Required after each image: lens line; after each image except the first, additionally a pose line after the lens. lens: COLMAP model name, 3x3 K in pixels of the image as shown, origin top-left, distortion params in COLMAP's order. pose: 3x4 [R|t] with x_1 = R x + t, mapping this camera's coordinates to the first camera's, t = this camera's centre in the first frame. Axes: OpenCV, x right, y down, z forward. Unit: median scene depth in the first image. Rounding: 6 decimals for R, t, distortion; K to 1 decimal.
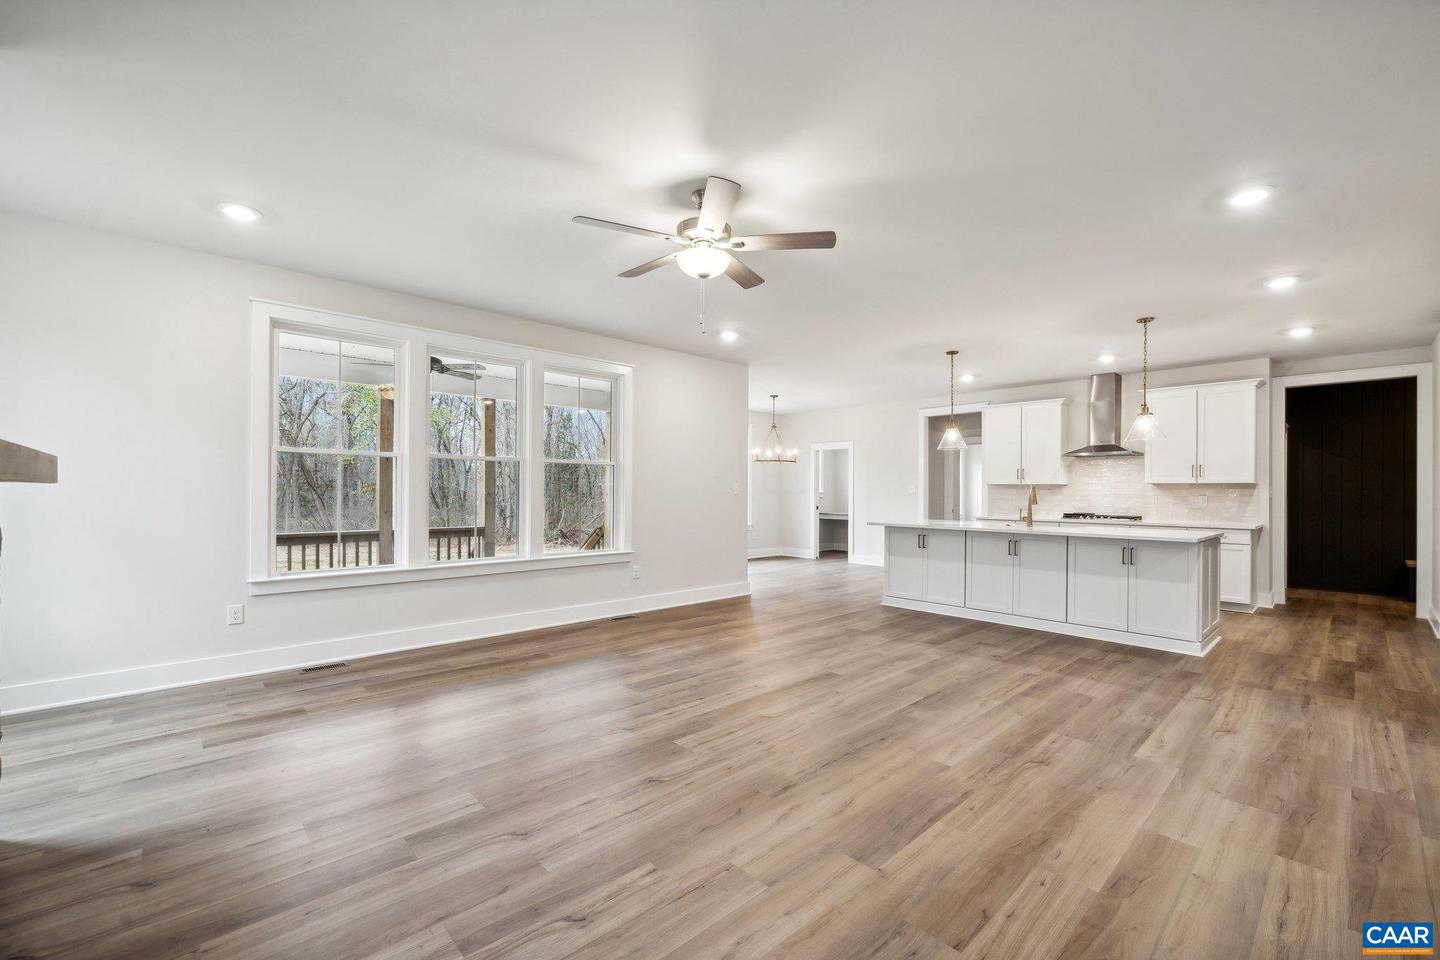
lens RADIAL K [[588.0, 0, 721.9], [0, 588.0, 483.8], [0, 0, 1]] dist [-0.002254, -0.000638]
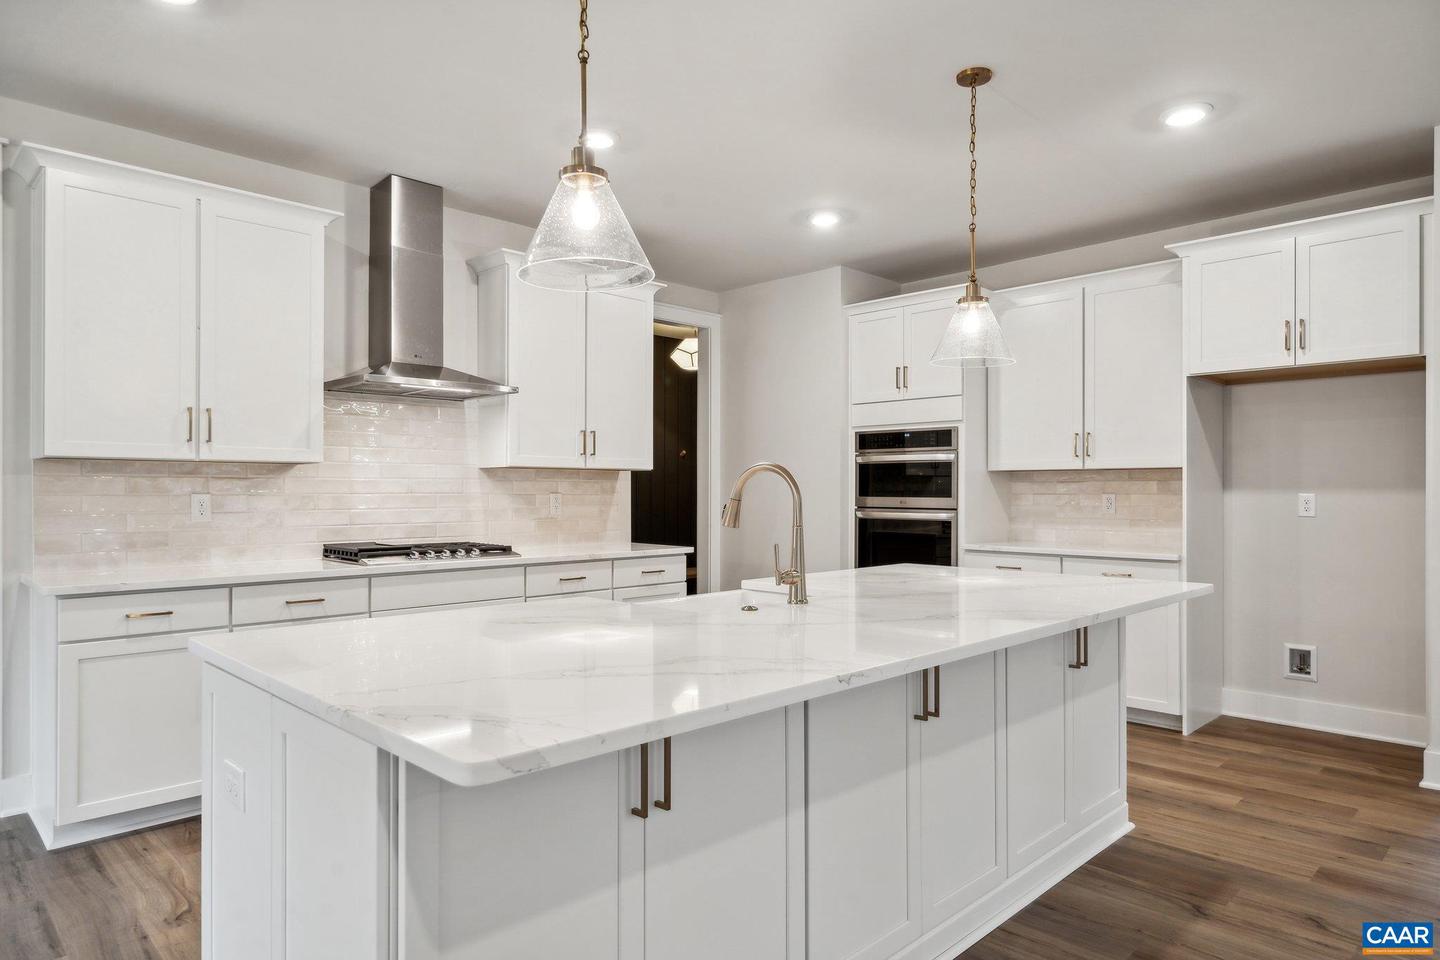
lens RADIAL K [[860.7, 0, 725.8], [0, 860.7, 487.1], [0, 0, 1]] dist [0.021223, -0.000404]
pose [[-0.042781, -0.002028, 0.999082, 0.079165], [-0.012685, 0.999918, 0.001487, 0.012549], [-0.999004, -0.012610, -0.042803, 0.894317]]
